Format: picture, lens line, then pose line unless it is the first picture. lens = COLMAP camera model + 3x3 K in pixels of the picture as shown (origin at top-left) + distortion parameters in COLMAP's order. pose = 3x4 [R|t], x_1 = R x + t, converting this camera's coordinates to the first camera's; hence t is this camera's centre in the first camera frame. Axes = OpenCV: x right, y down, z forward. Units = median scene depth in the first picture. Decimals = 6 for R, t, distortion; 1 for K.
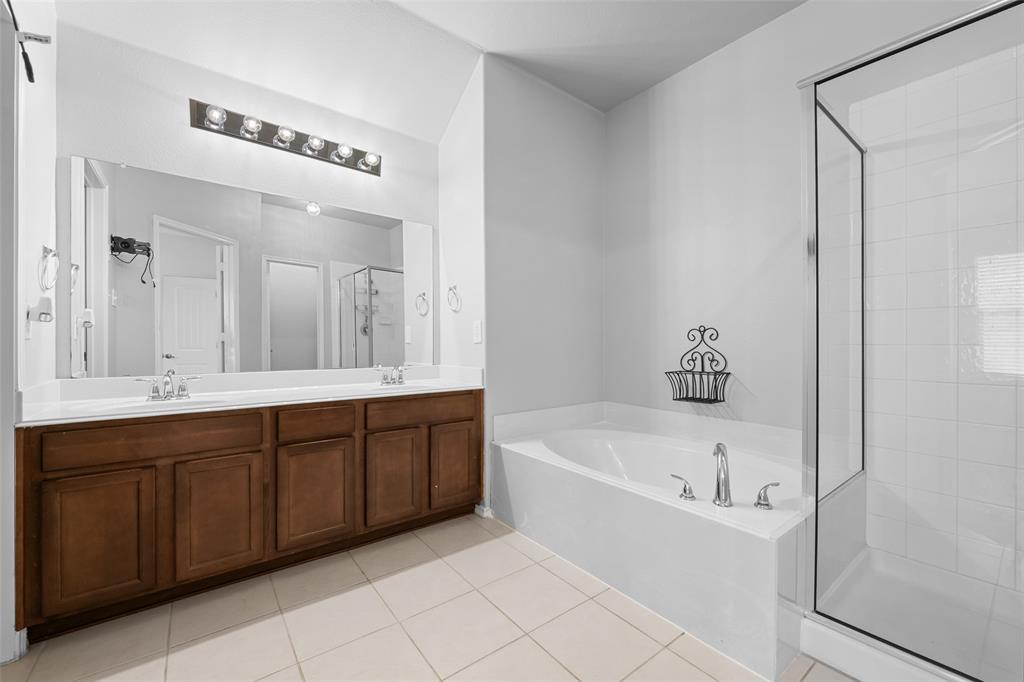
lens RADIAL K [[408.5, 0, 505.0], [0, 408.5, 342.9], [0, 0, 1]] dist [0.001488, -0.003105]
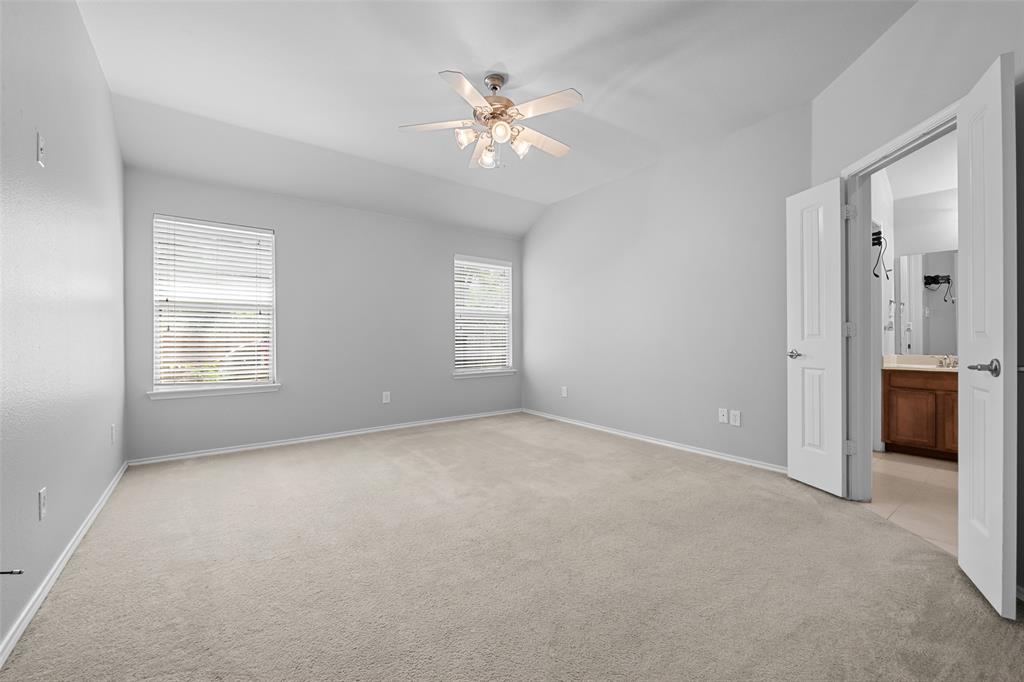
lens RADIAL K [[408.5, 0, 510.7], [0, 408.5, 334.8], [0, 0, 1]] dist [0.001488, -0.003105]
pose [[-0.020614, -0.009275, -0.999744, 1.381455], [0.000086, 0.999957, -0.009279, -0.001728], [0.999788, -0.000277, -0.020612, -1.243384]]
